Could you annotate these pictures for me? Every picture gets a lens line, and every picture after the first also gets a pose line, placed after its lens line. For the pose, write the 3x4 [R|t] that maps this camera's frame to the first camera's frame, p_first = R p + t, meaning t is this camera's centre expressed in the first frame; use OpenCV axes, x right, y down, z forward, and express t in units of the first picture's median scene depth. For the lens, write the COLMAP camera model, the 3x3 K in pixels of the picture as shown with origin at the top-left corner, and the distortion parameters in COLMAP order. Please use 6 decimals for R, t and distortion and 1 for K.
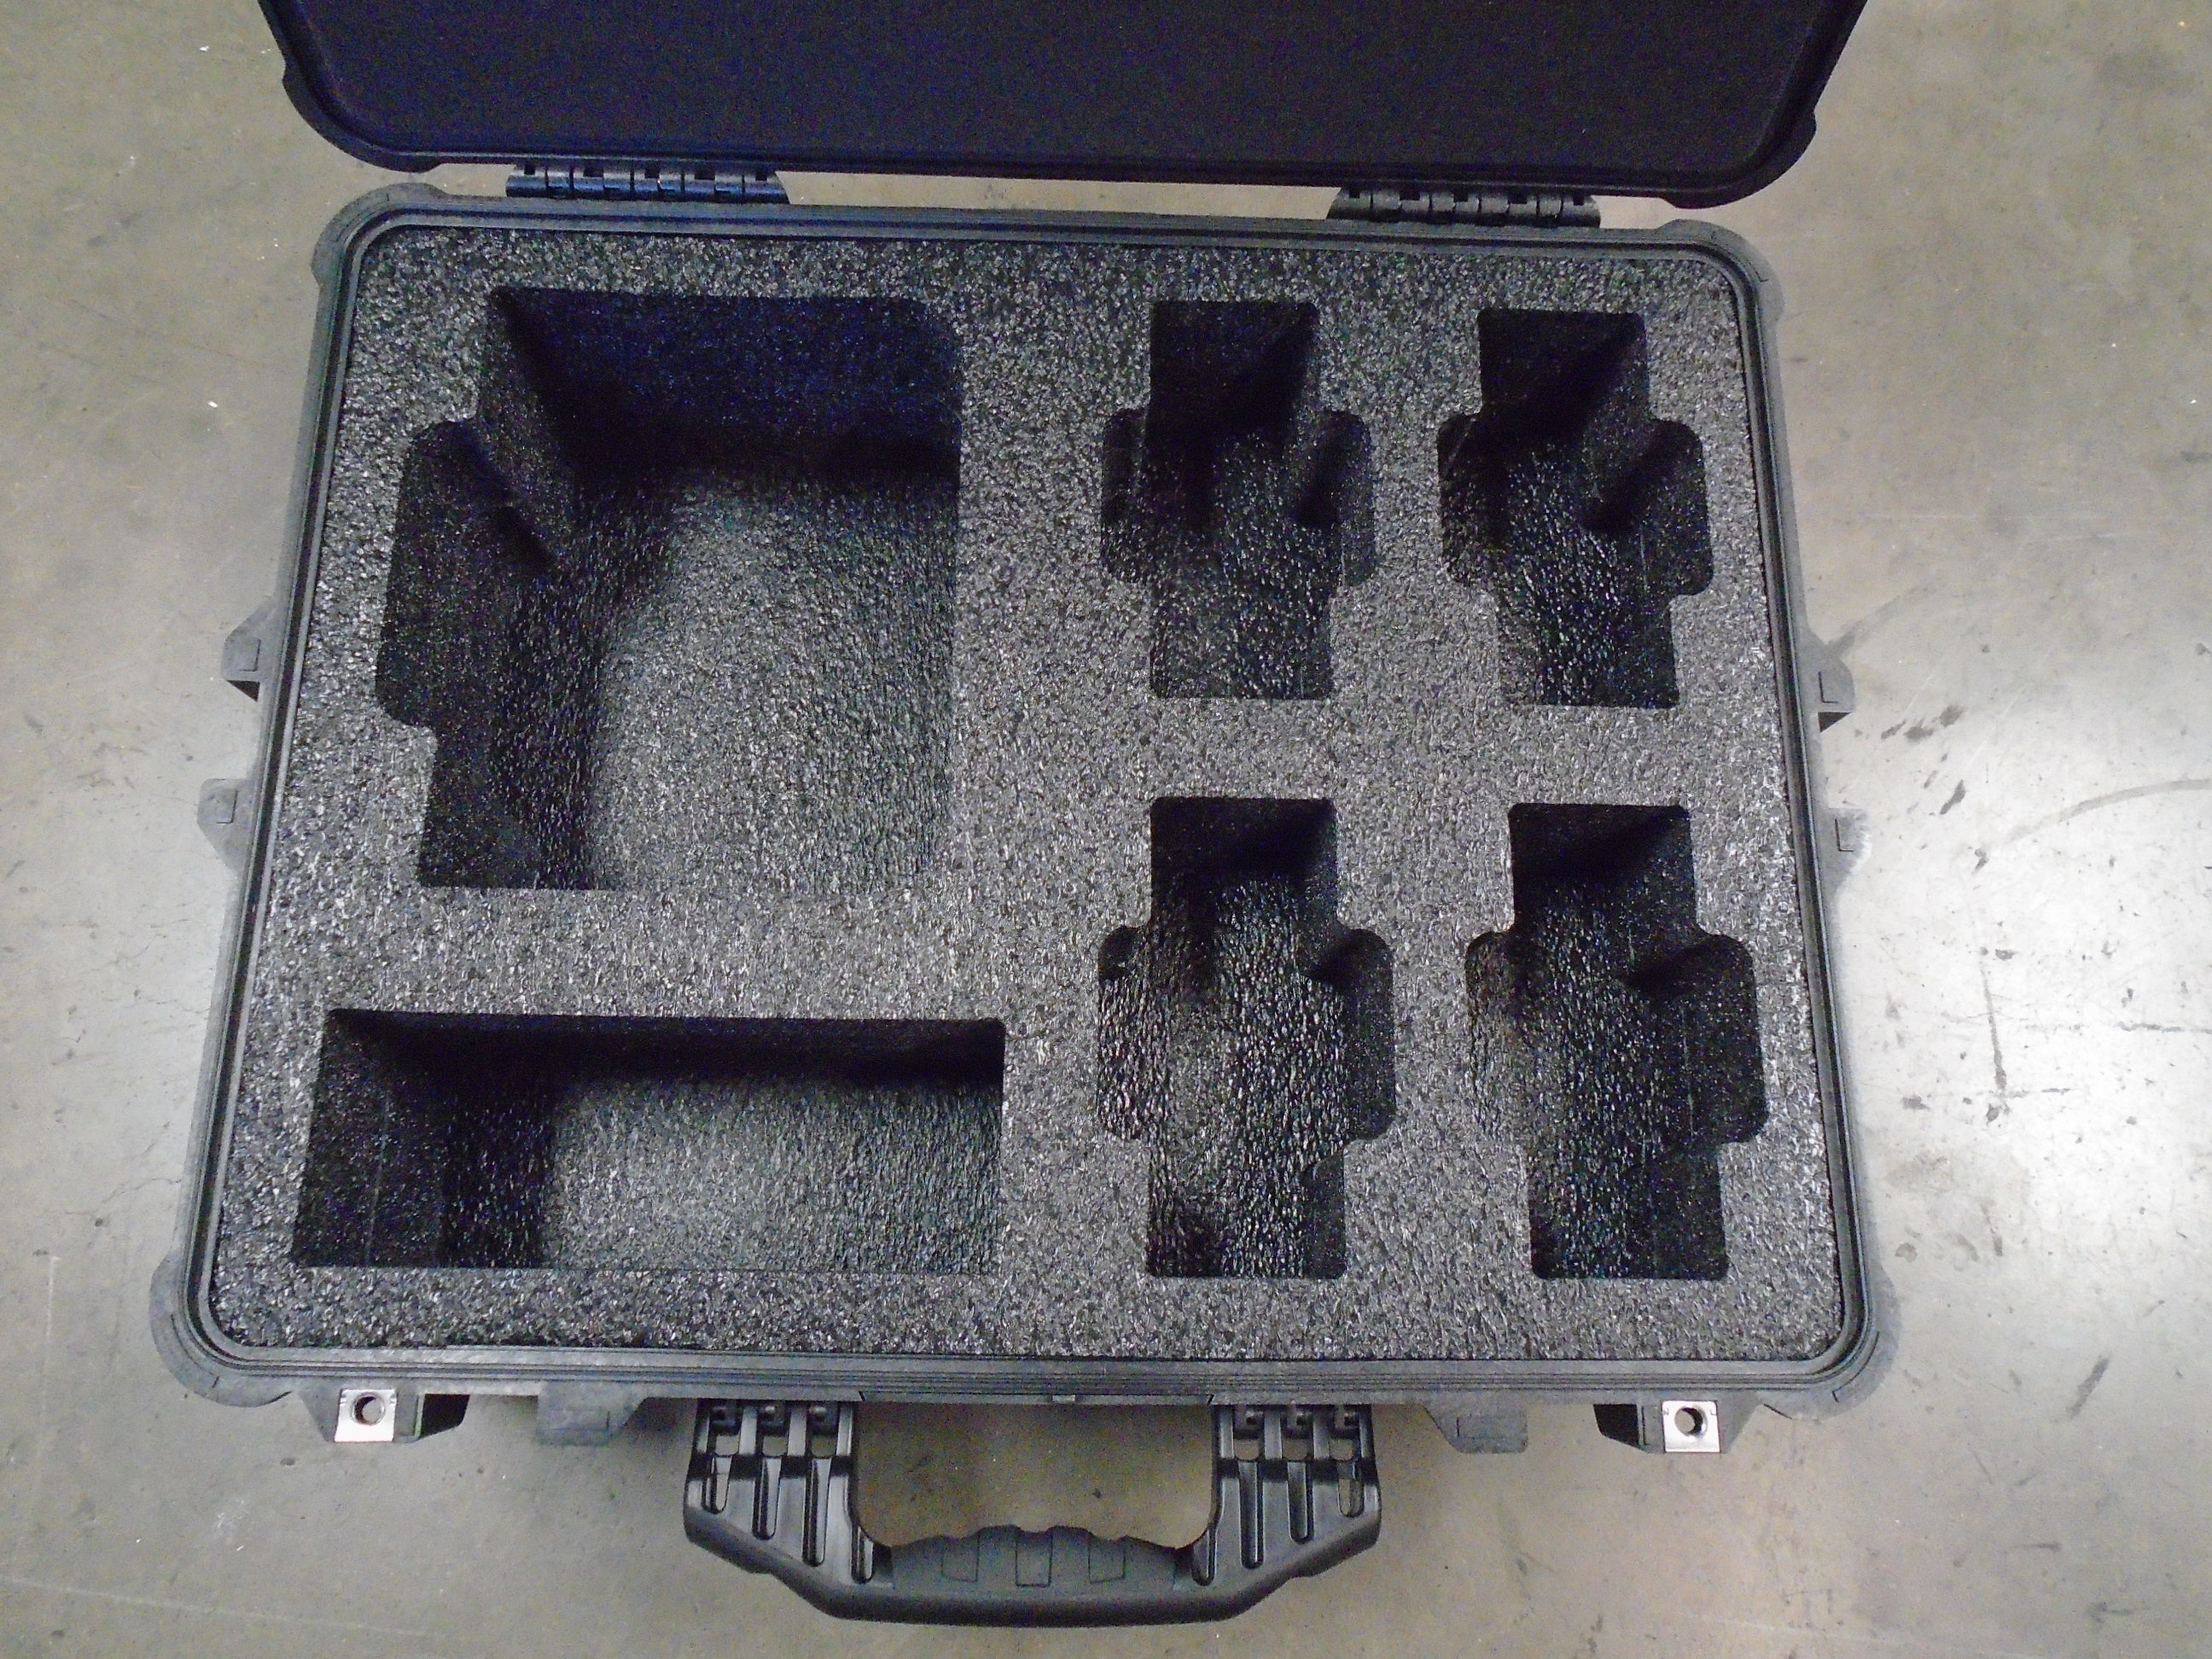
lens RADIAL K [[1693.3, 0, 1097.3], [0, 1693.3, 813.2], [0, 0, 1]] dist [-0.008510, 0.003116]
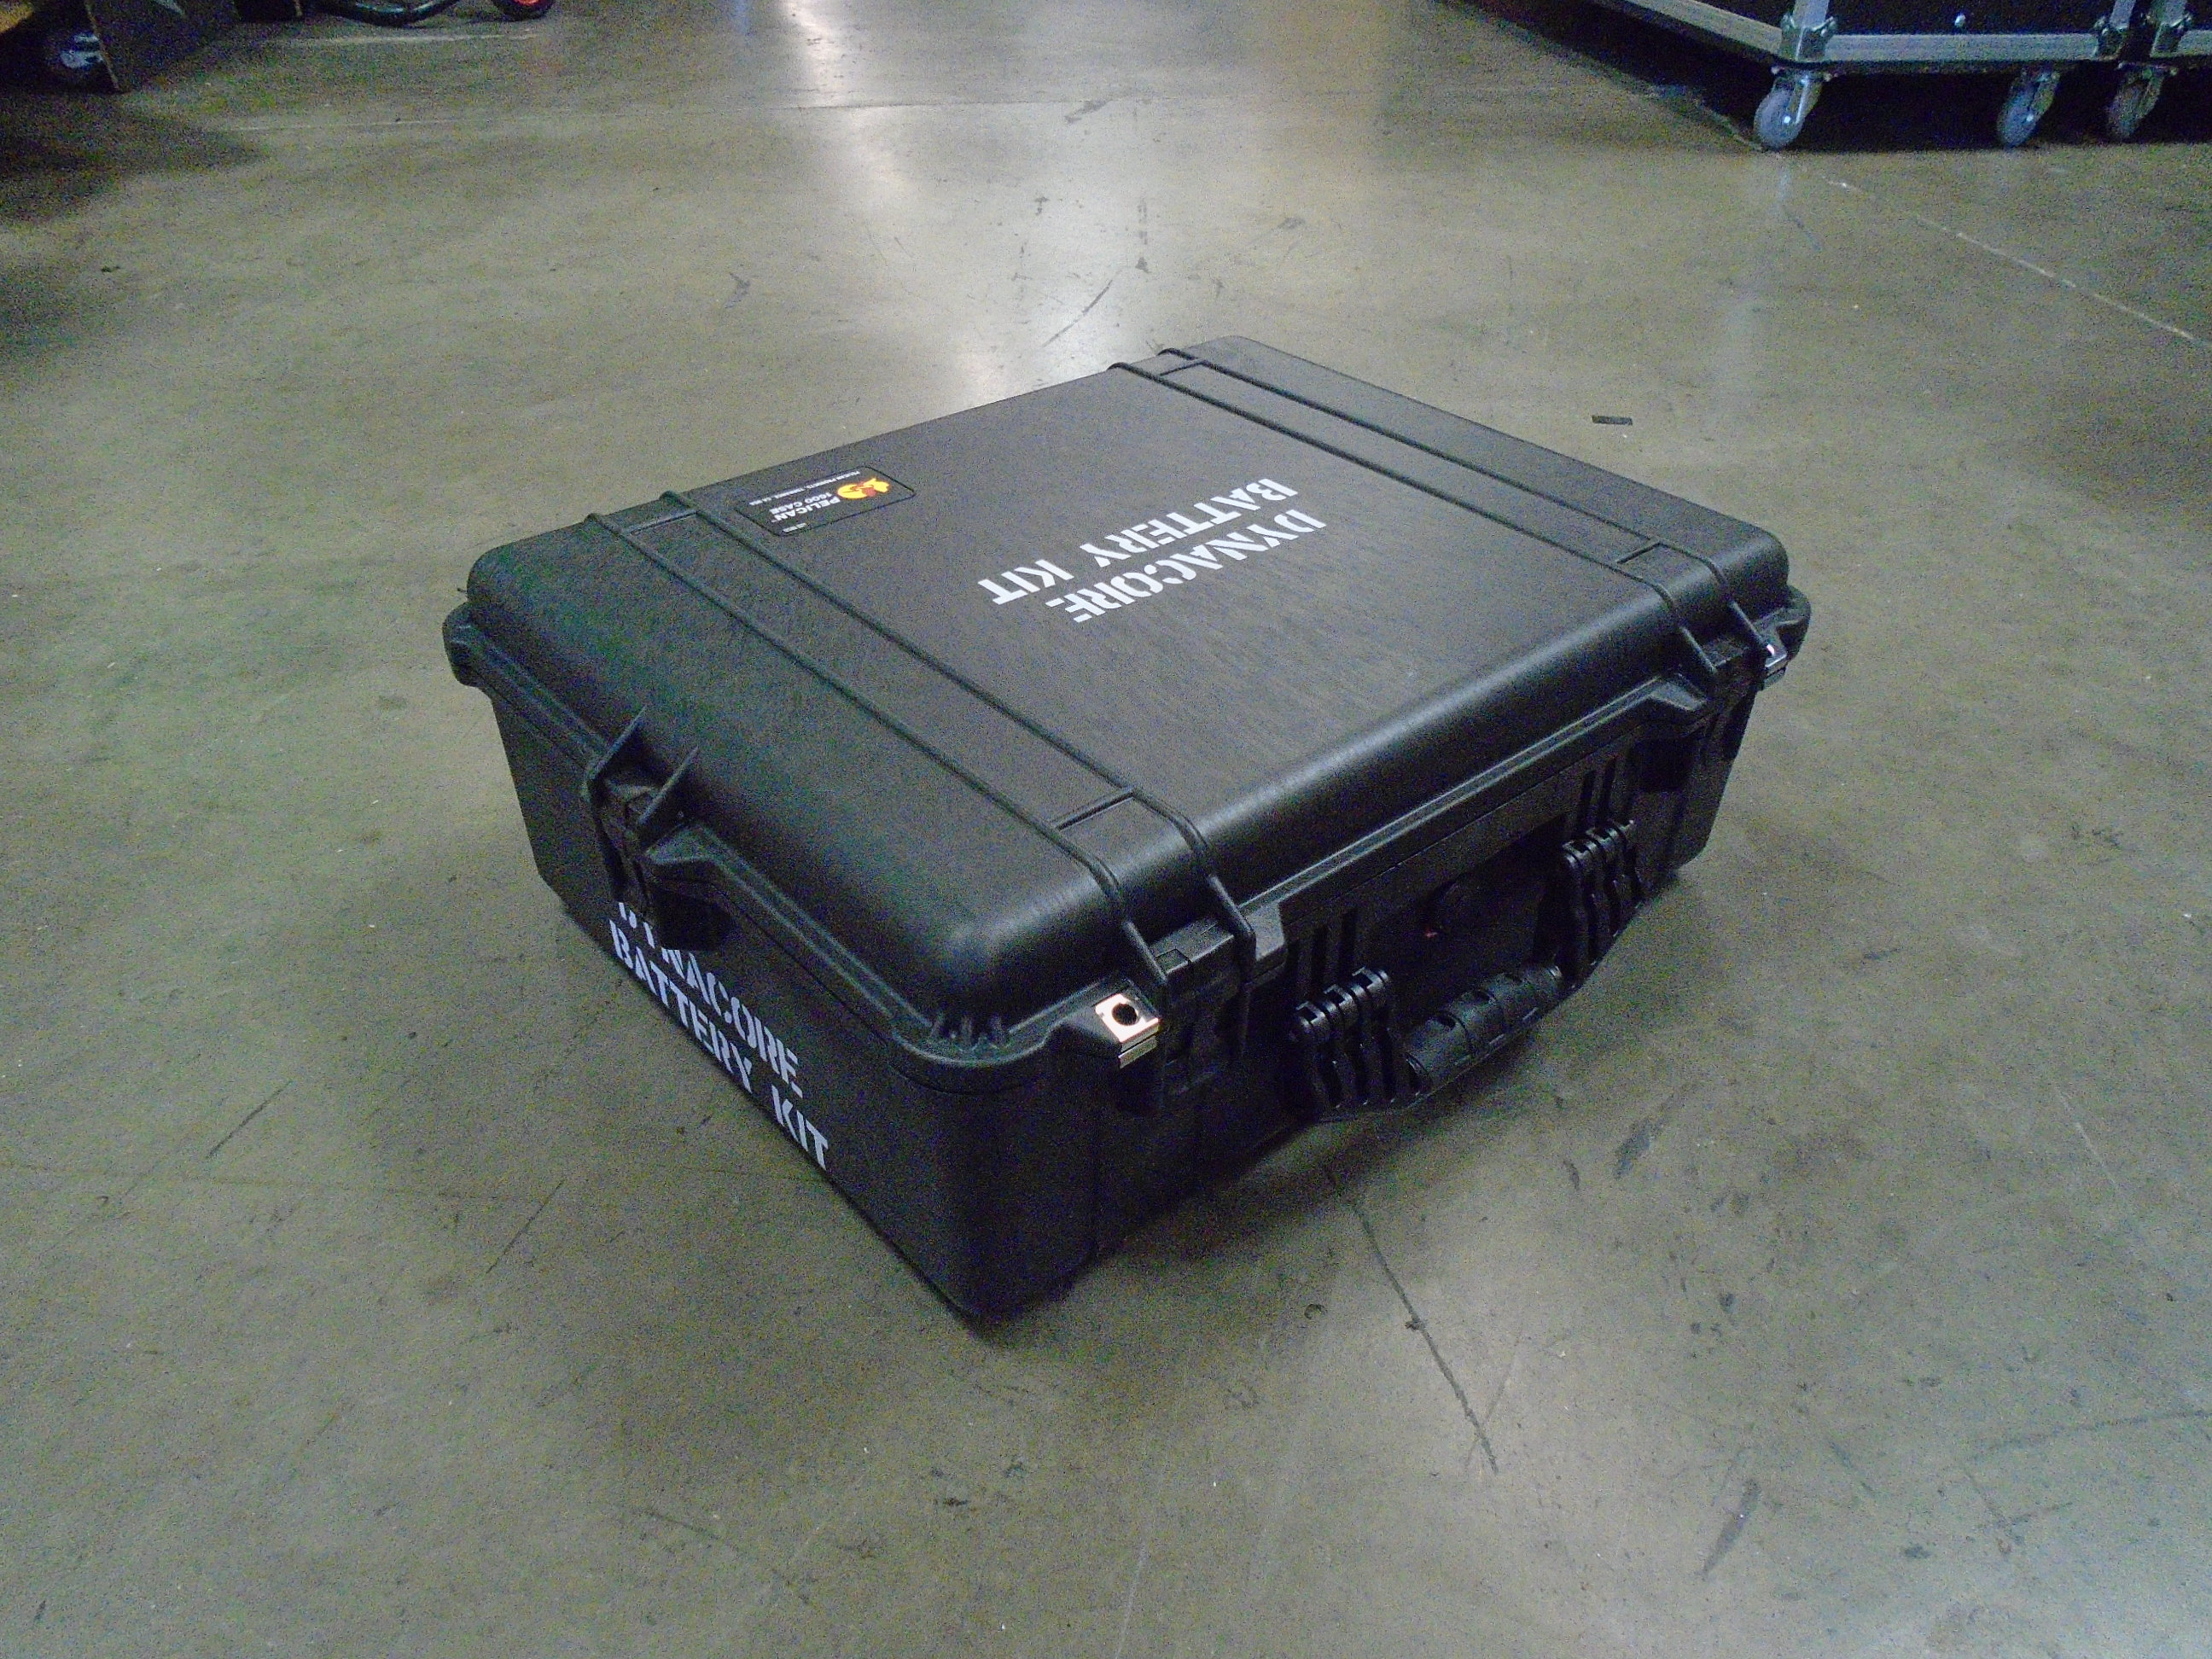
lens RADIAL K [[1693.3, 0, 1097.3], [0, 1693.3, 813.2], [0, 0, 1]] dist [-0.008510, 0.003116]
pose [[0.978486, -0.132932, 0.157780, -0.003942], [0.202335, 0.767766, -0.607944, 0.355196], [-0.040323, 0.626789, 0.778145, 0.139394]]
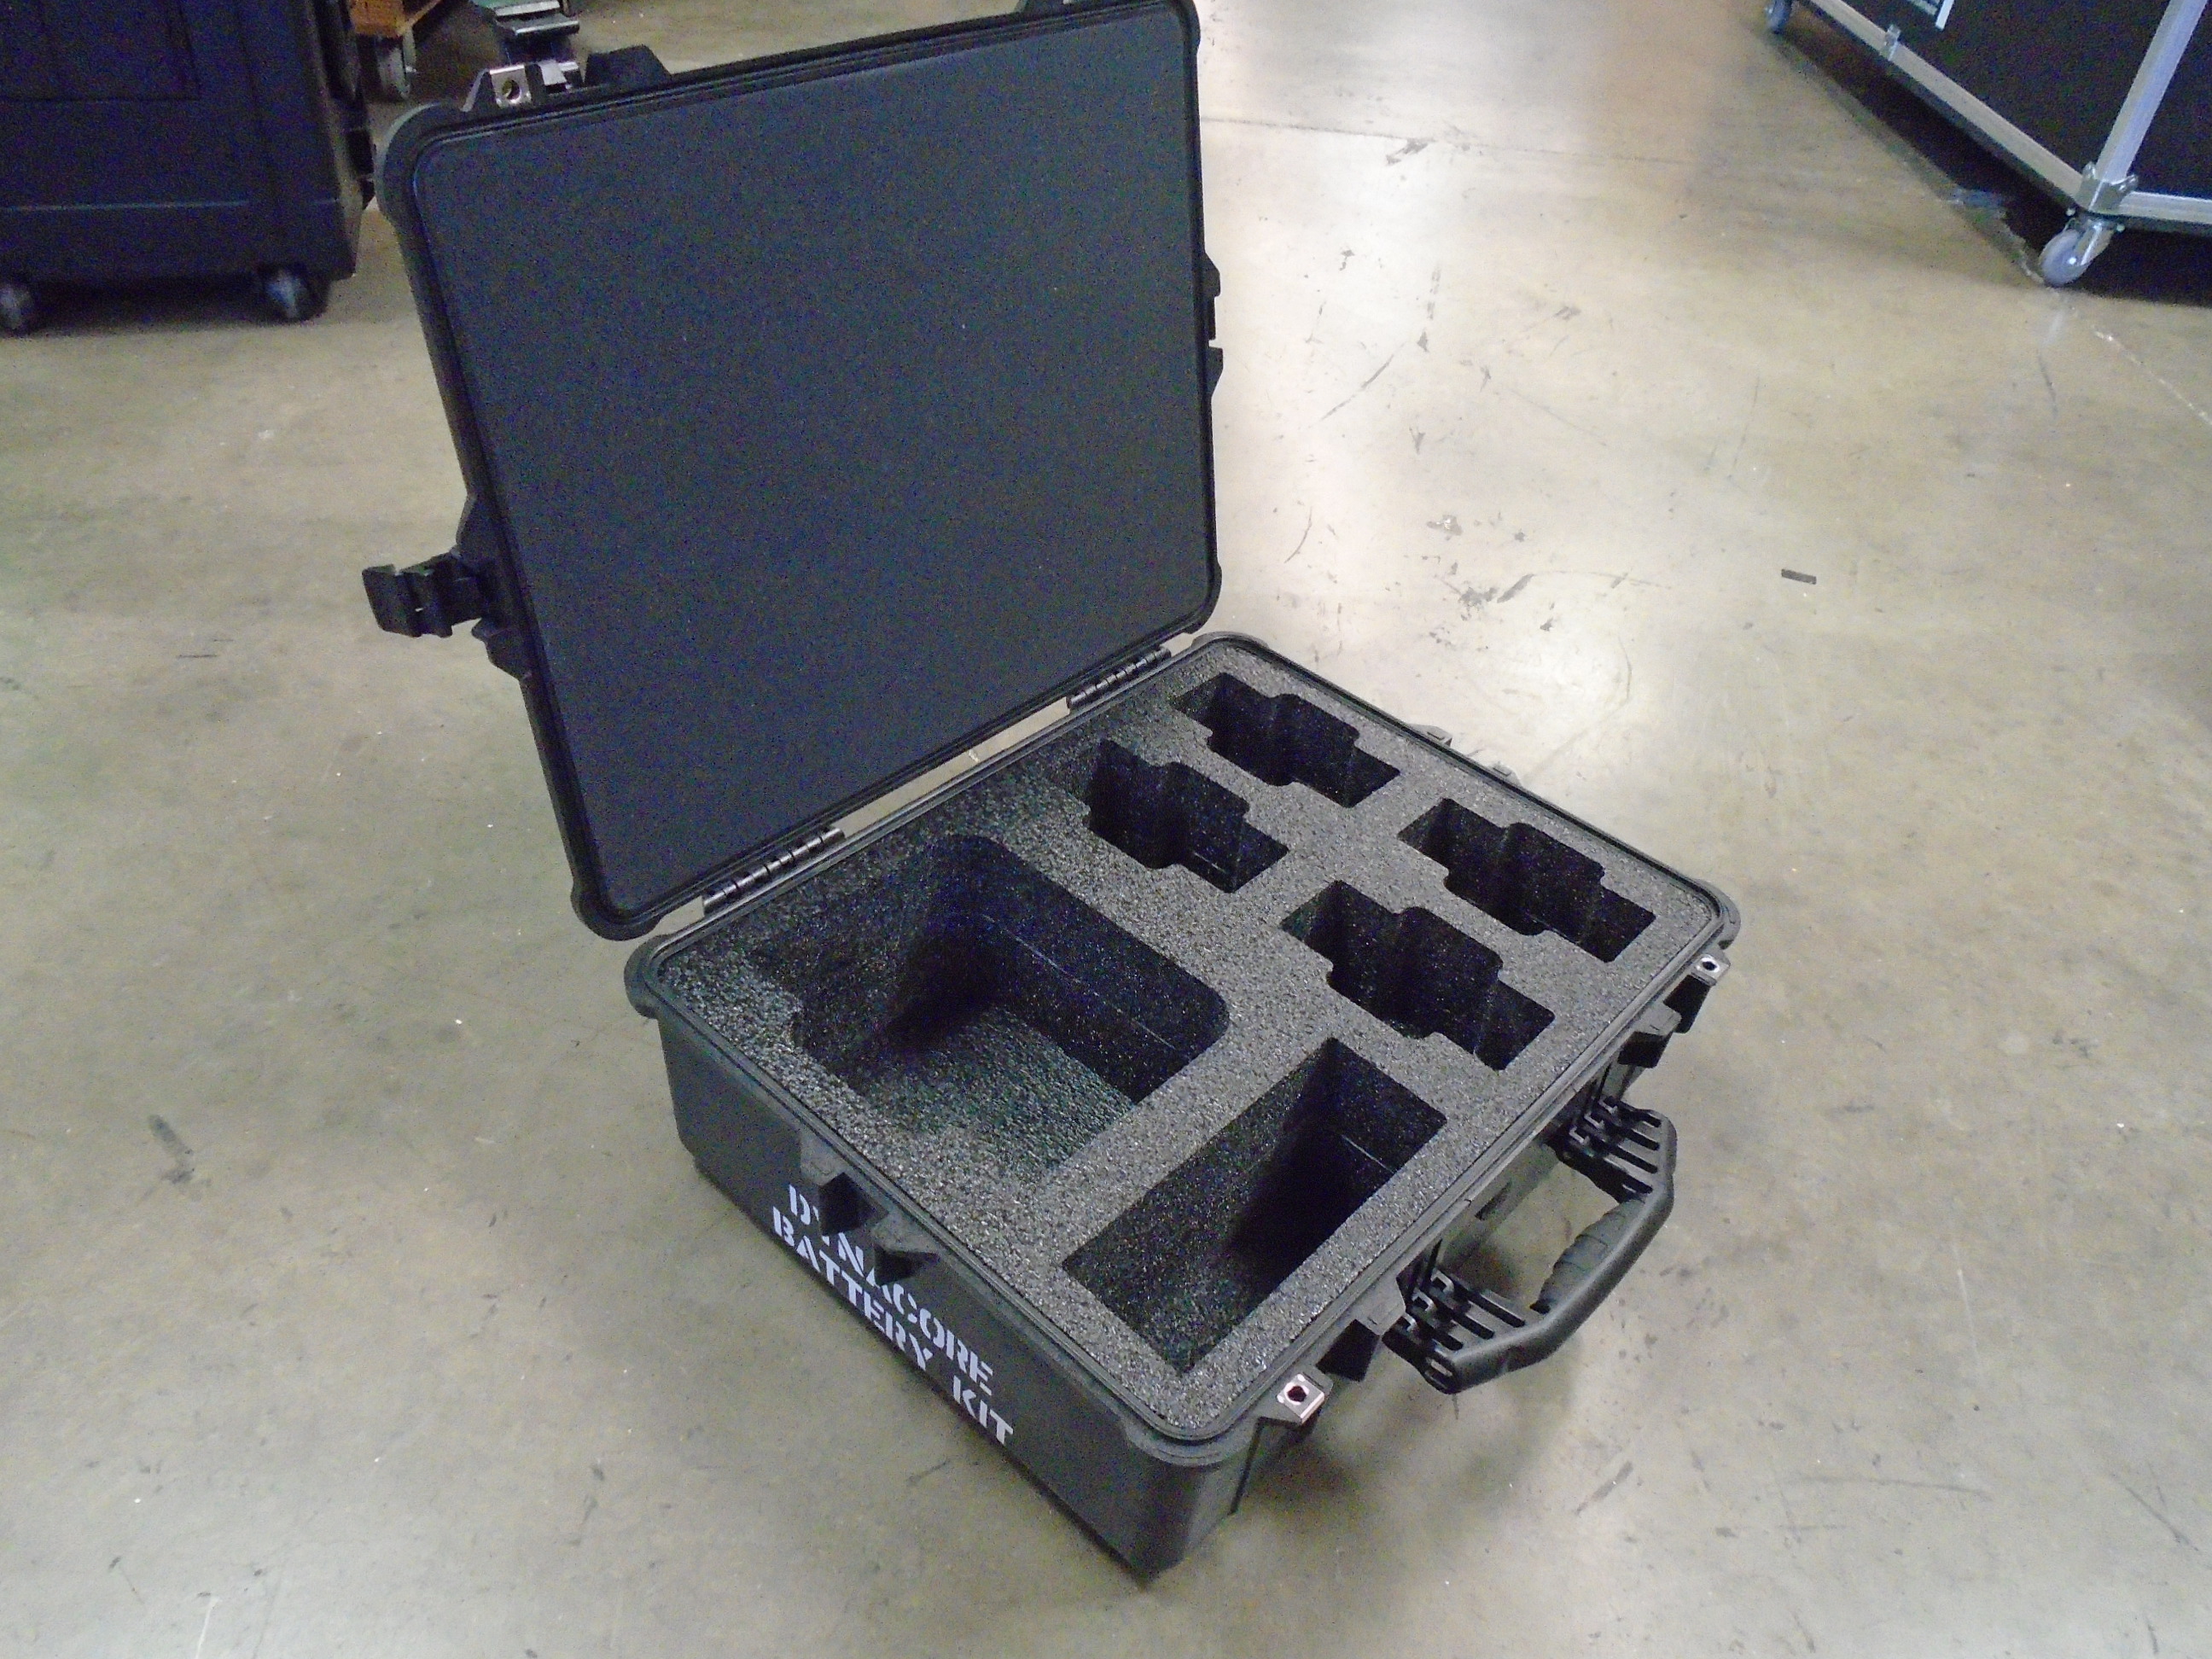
lens RADIAL K [[1693.3, 0, 1097.3], [0, 1693.3, 813.2], [0, 0, 1]] dist [-0.008510, 0.003116]
pose [[0.998703, 0.037819, 0.034102, -0.054857], [-0.012044, 0.826089, -0.563410, 0.495626], [-0.049479, 0.562269, 0.825473, -0.358786]]
